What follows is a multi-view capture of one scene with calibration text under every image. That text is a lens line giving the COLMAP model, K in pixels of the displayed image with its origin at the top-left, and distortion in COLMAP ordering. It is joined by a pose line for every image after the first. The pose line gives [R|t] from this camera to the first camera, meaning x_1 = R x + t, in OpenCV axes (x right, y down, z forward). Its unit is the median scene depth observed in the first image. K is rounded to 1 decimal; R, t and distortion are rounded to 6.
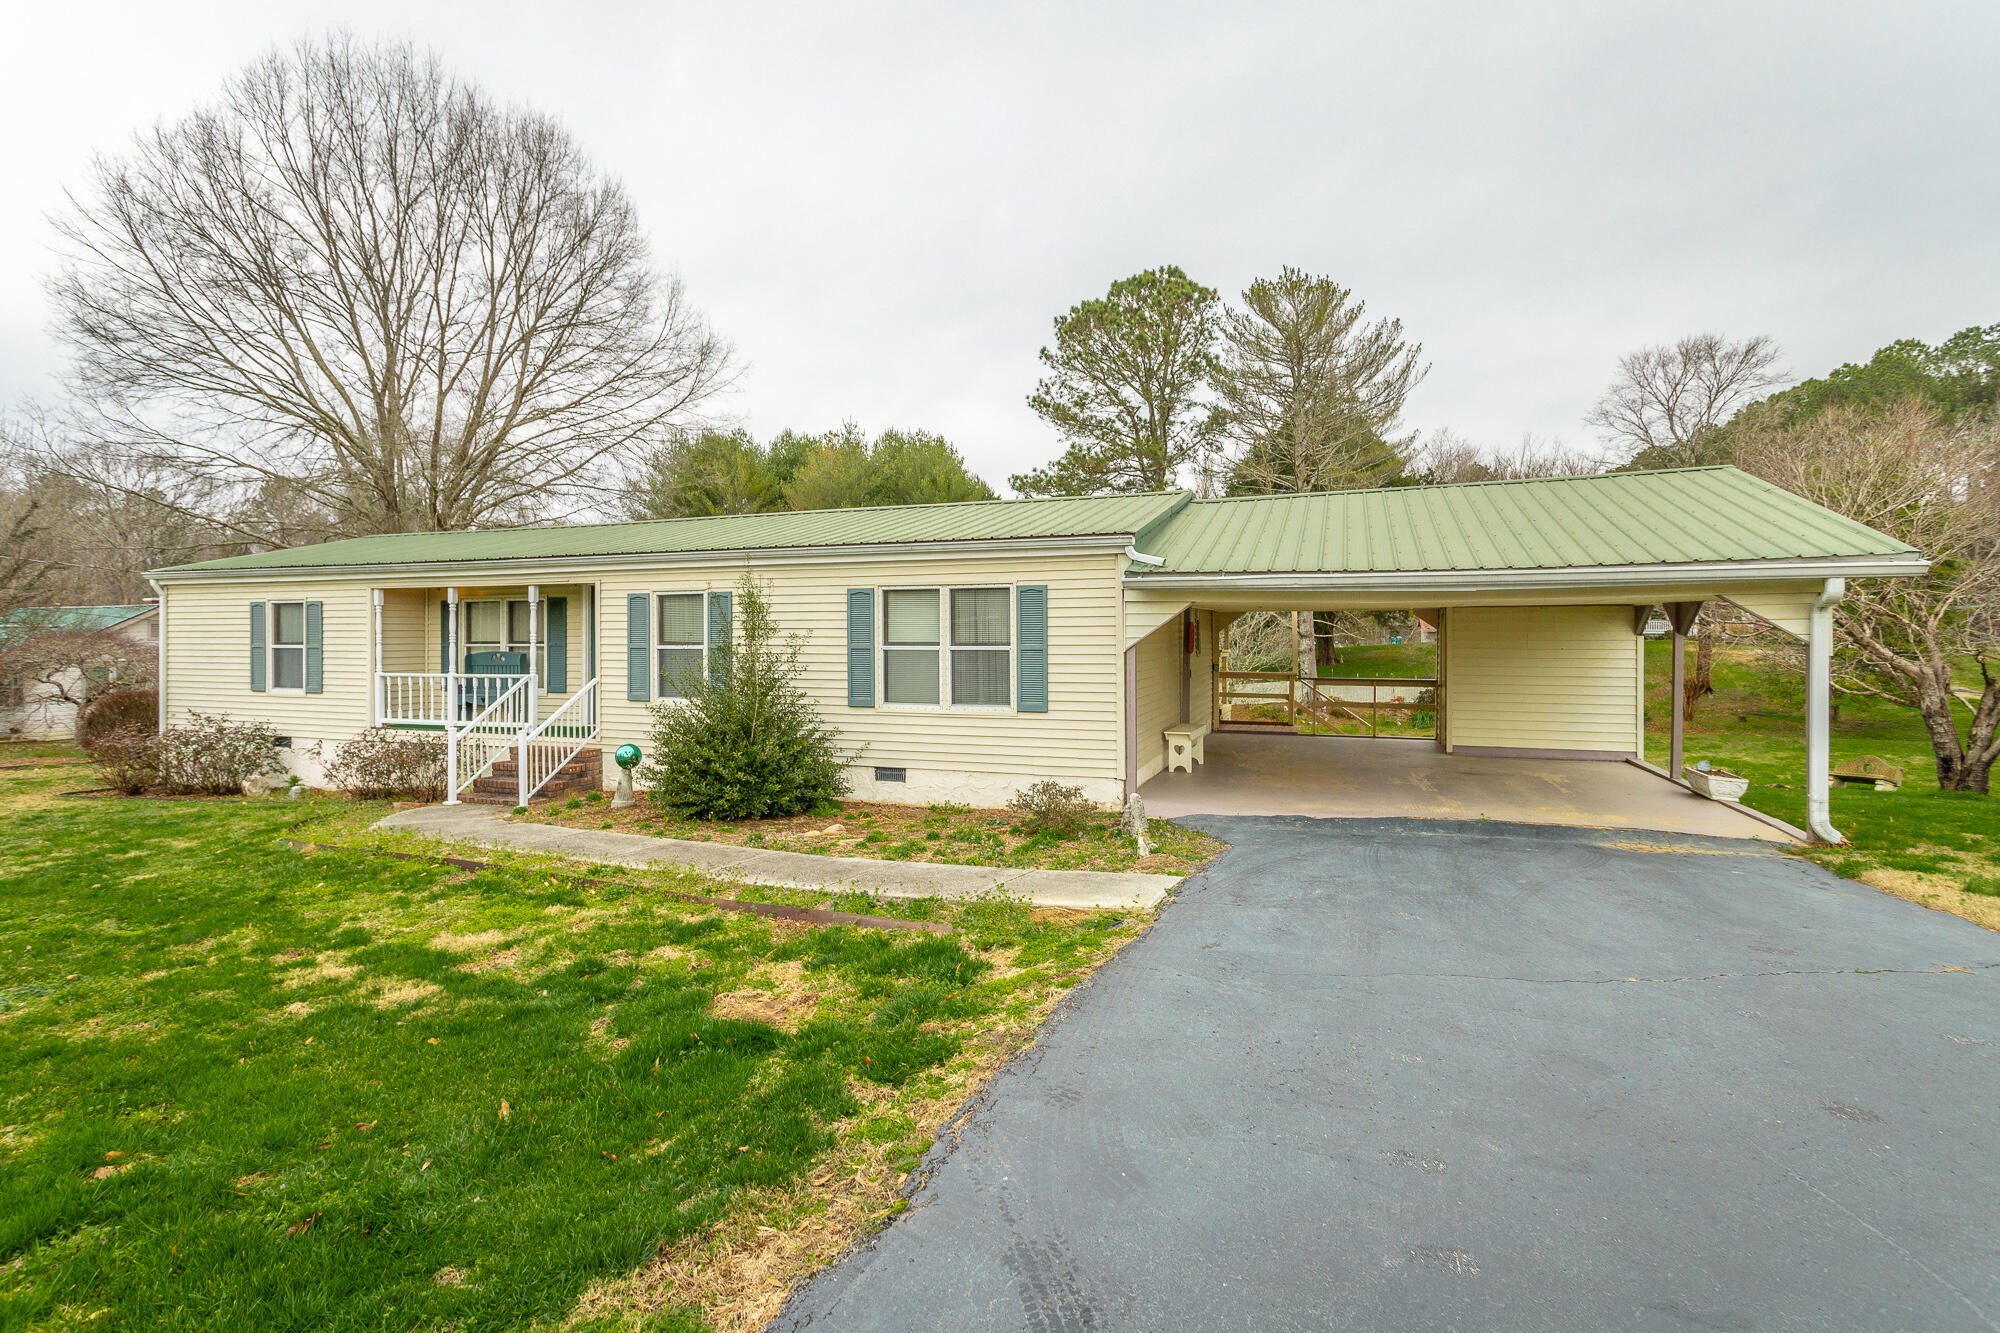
lens RADIAL K [[932.4, 0, 977.2], [0, 932.4, 624.7], [0, 0, 1]] dist [0.000017, 0.000867]
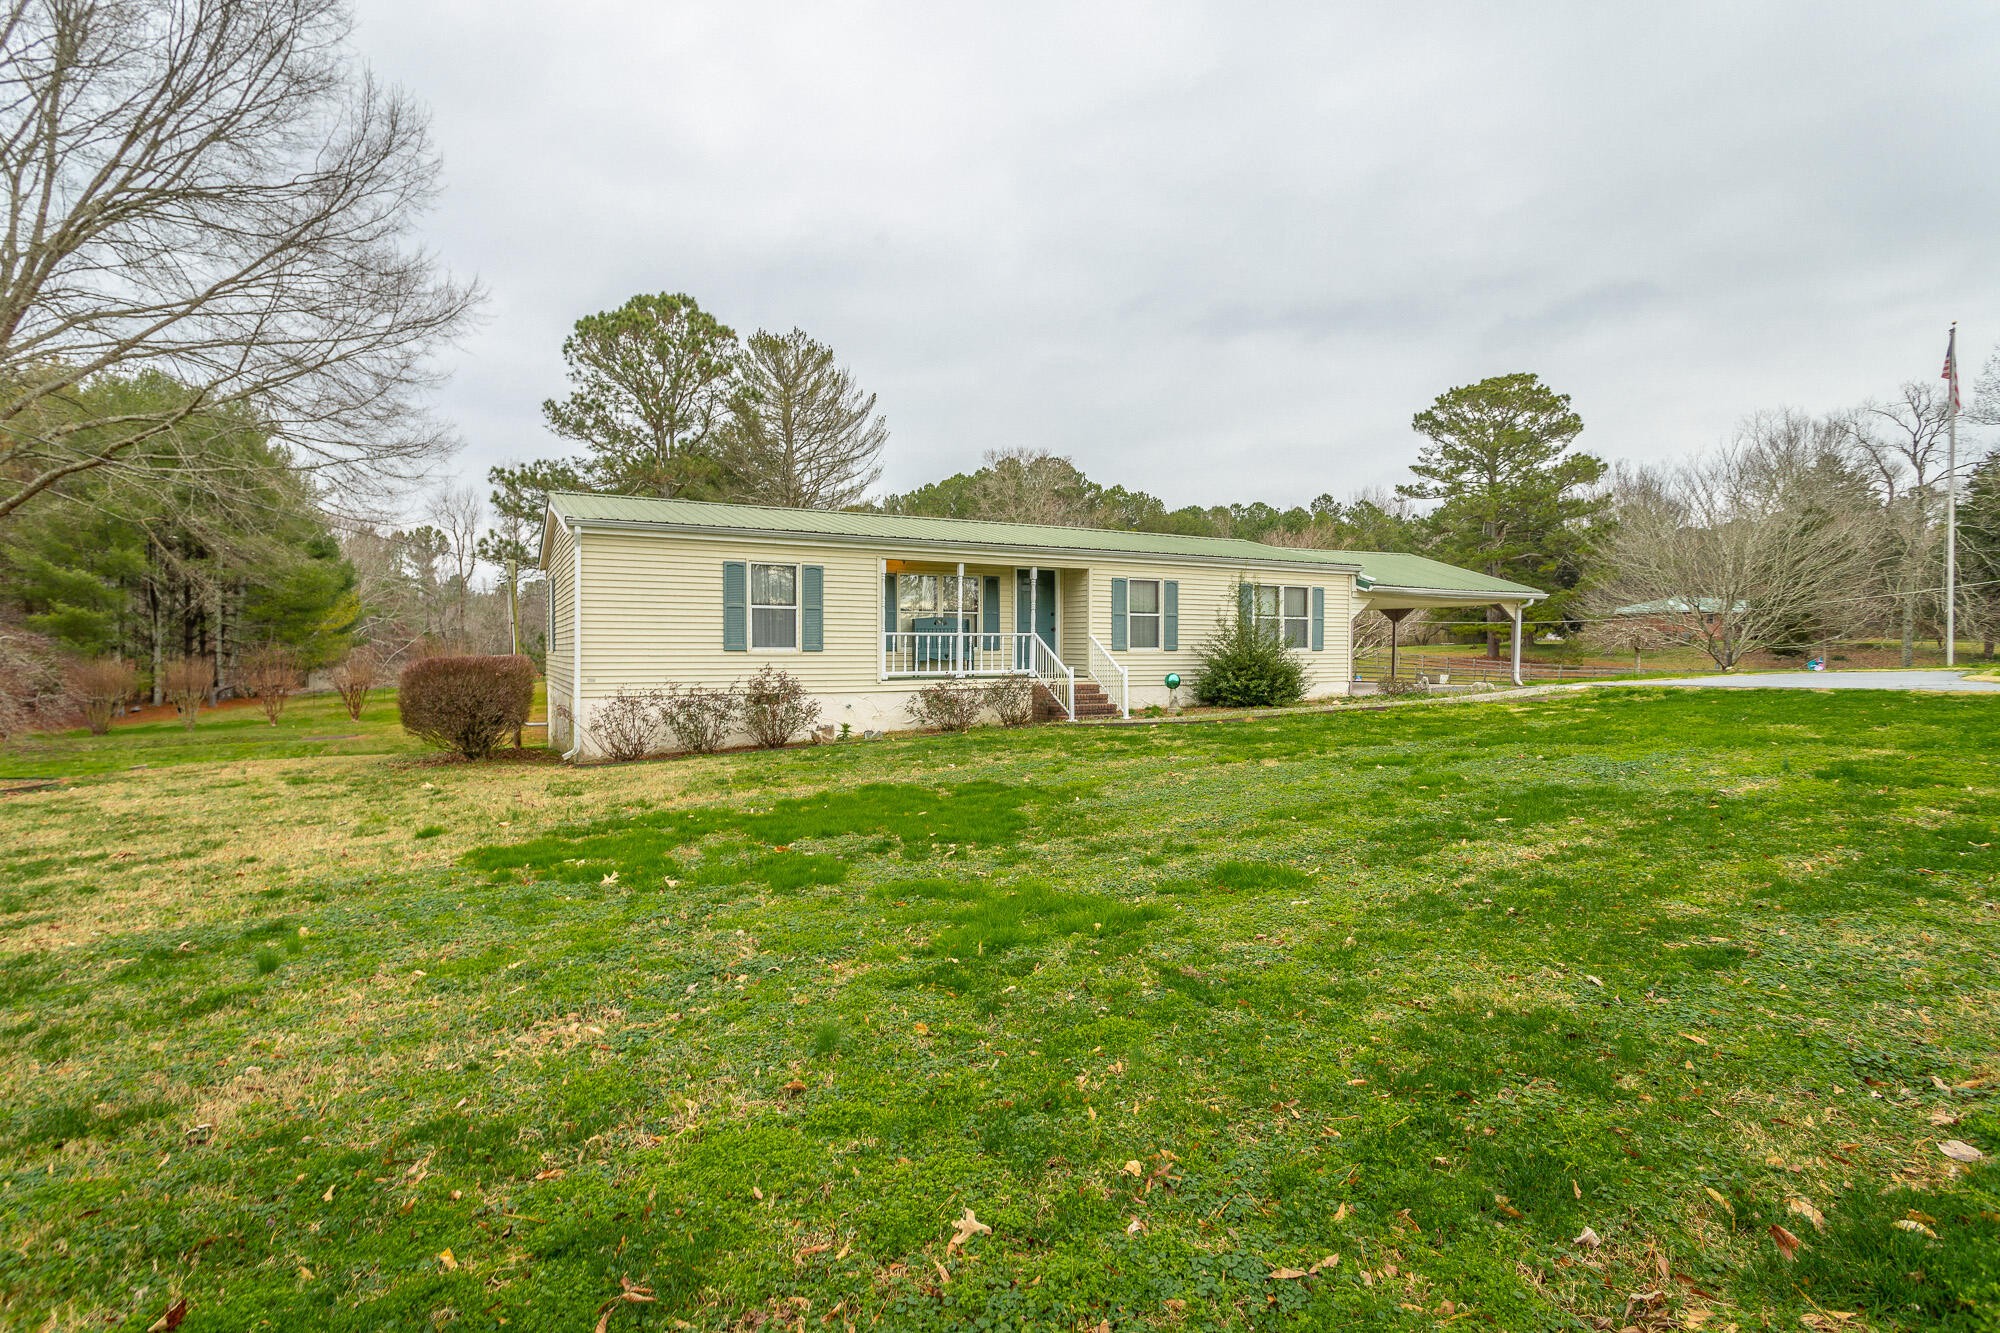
lens RADIAL K [[927.3, 0, 967.0], [0, 927.3, 640.6], [0, 0, 1]] dist [0.002040, 0.000104]
pose [[0.677724, 0.011491, 0.735227, -0.698836], [-0.009195, 0.999932, -0.007153, 0.034137], [-0.735259, -0.001912, 0.677783, 0.074201]]
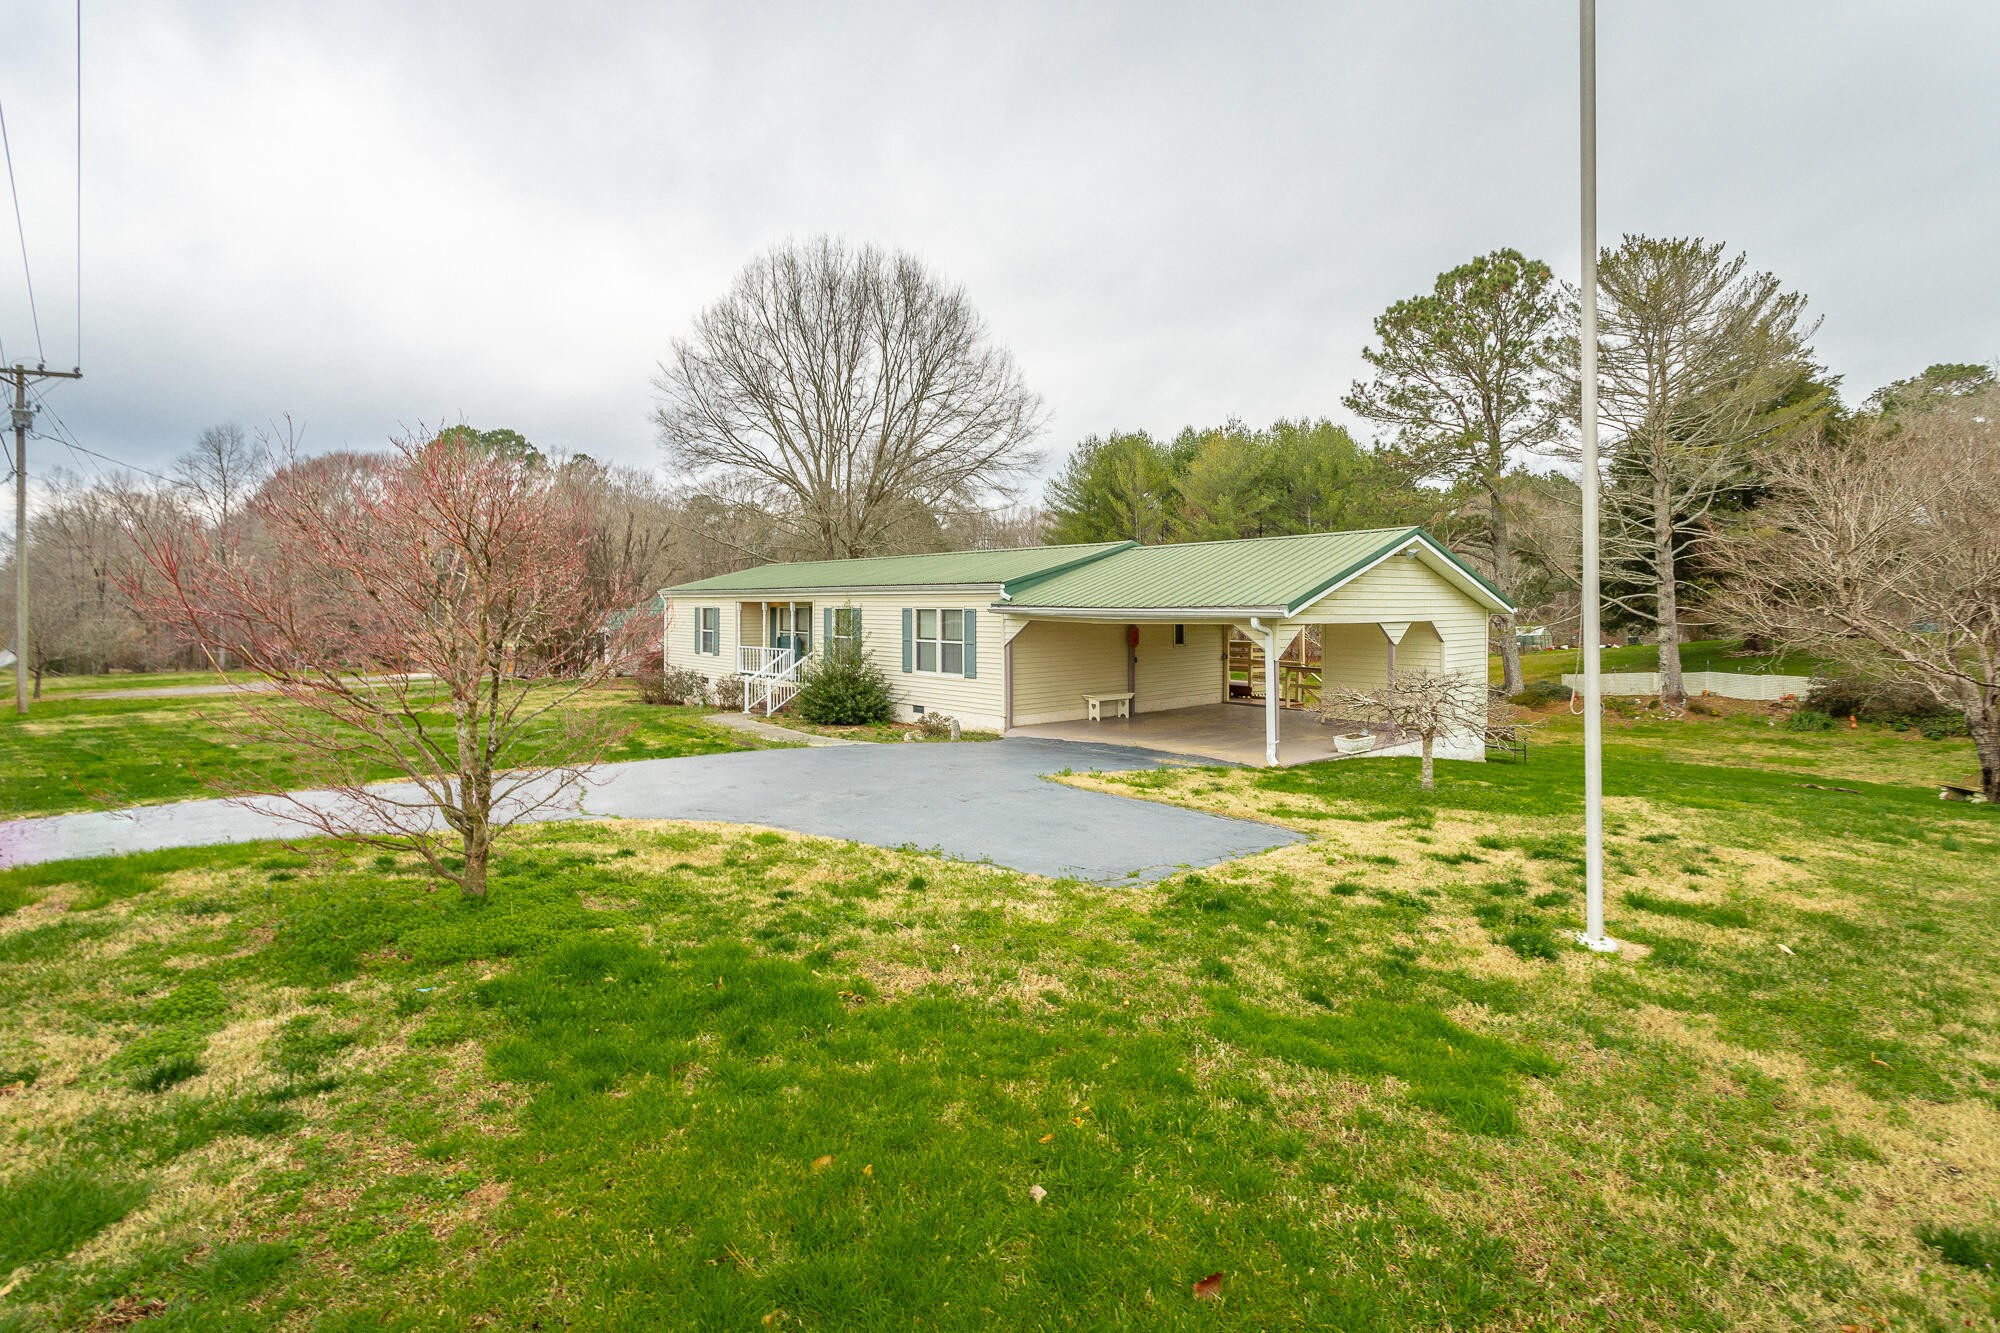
lens RADIAL K [[918.4, 0, 999.0], [0, 918.4, 581.6], [0, 0, 1]] dist [-0.000554, 0.000273]
pose [[0.889588, -0.006675, -0.456714, 0.340865], [-0.002329, 0.999814, -0.019149, -0.022301], [0.456757, 0.018098, 0.889407, -0.211812]]
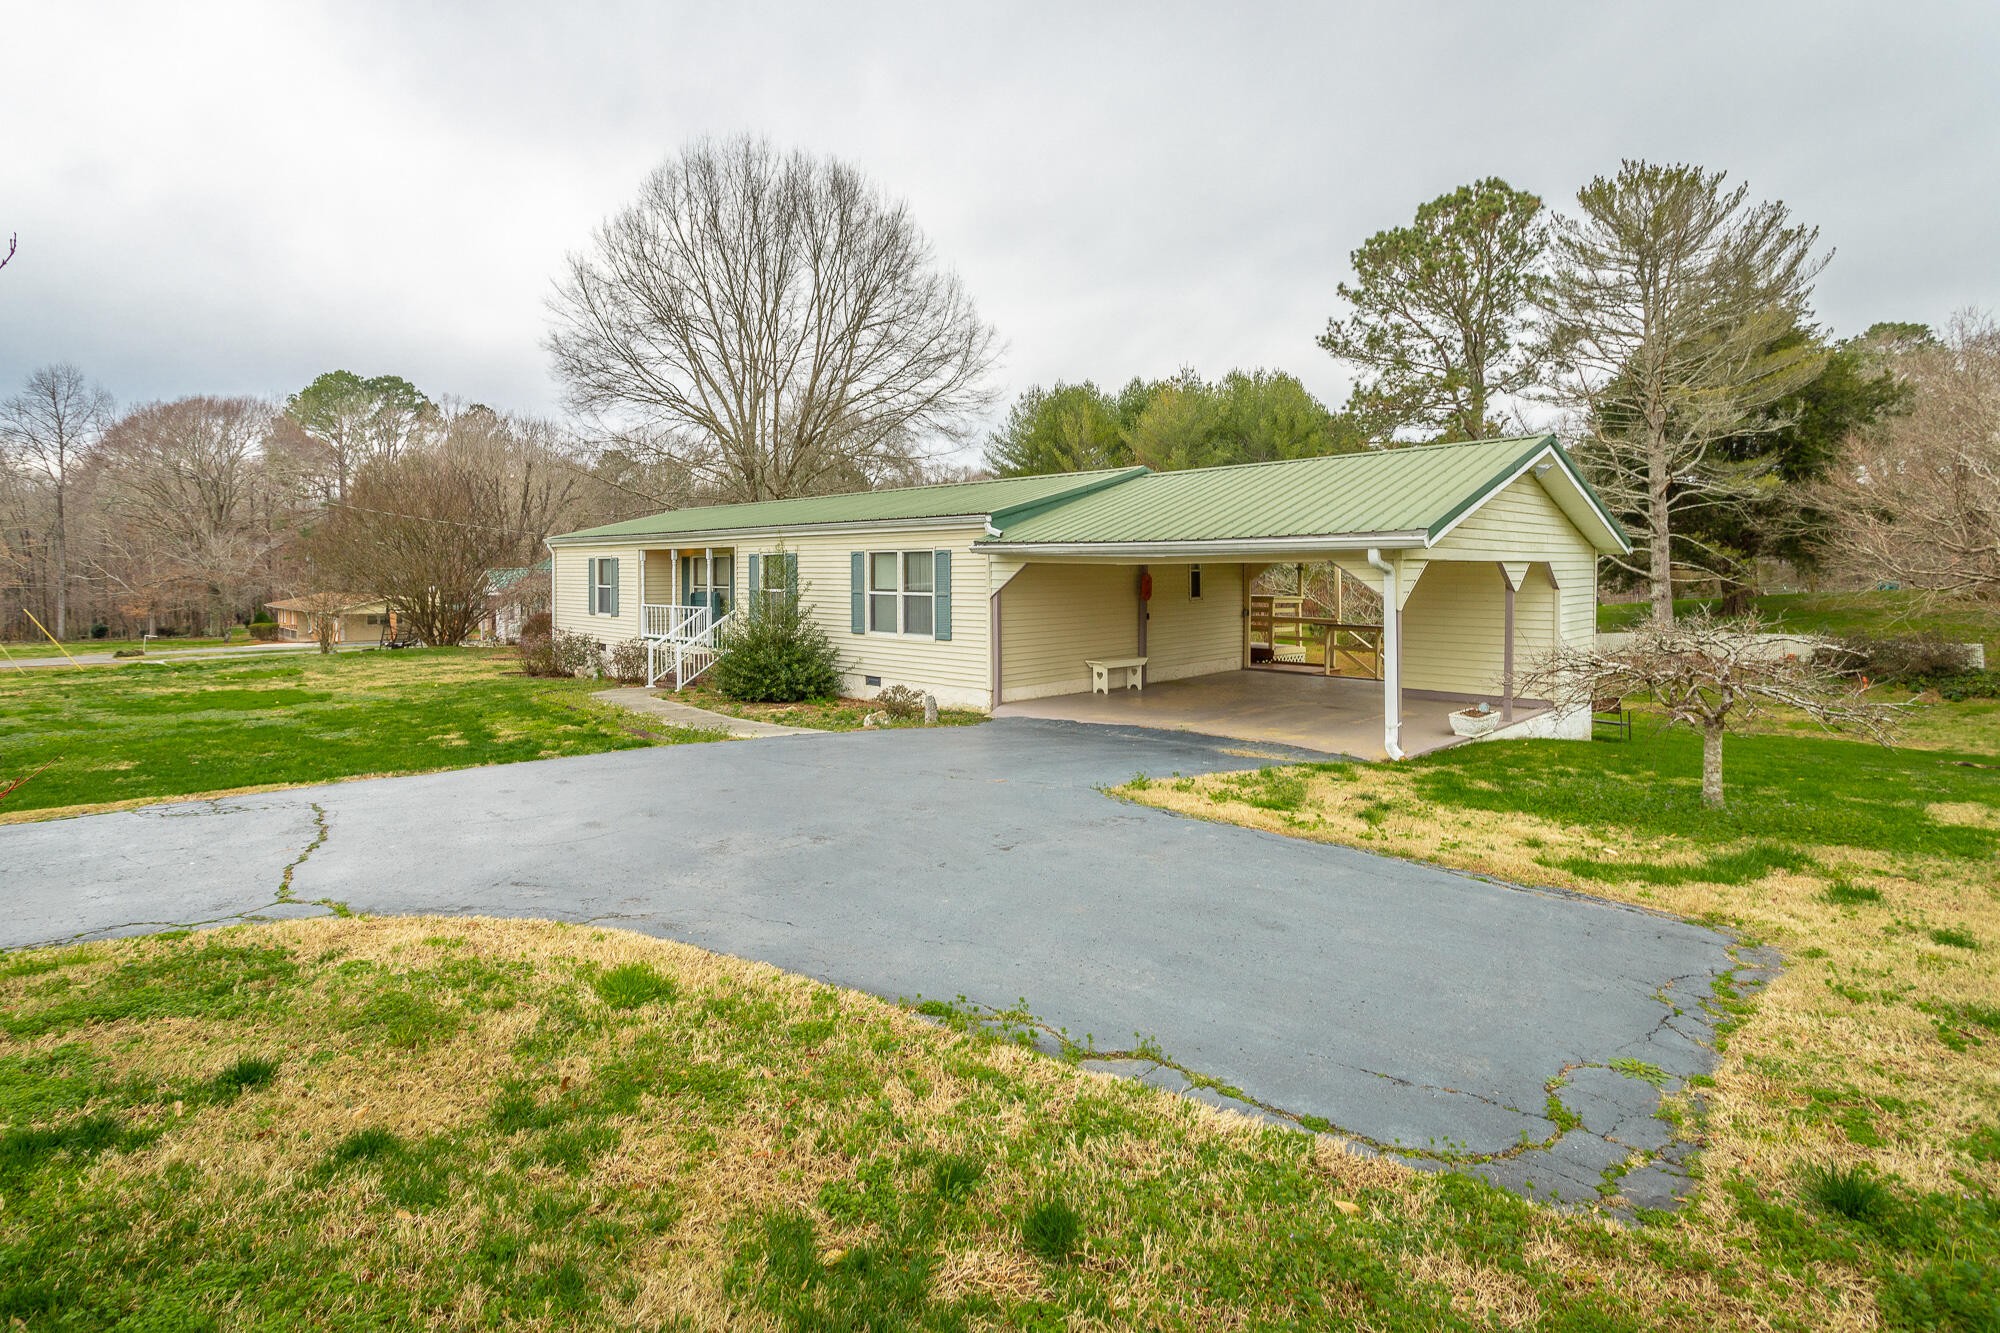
lens RADIAL K [[942.5, 0, 990.6], [0, 942.5, 566.2], [0, 0, 1]] dist [0.001124, -0.000078]
pose [[0.916916, 0.001607, -0.399078, 0.251974], [-0.000603, 0.999996, 0.002642, -0.007767], [0.399080, -0.002182, 0.916913, -0.099196]]
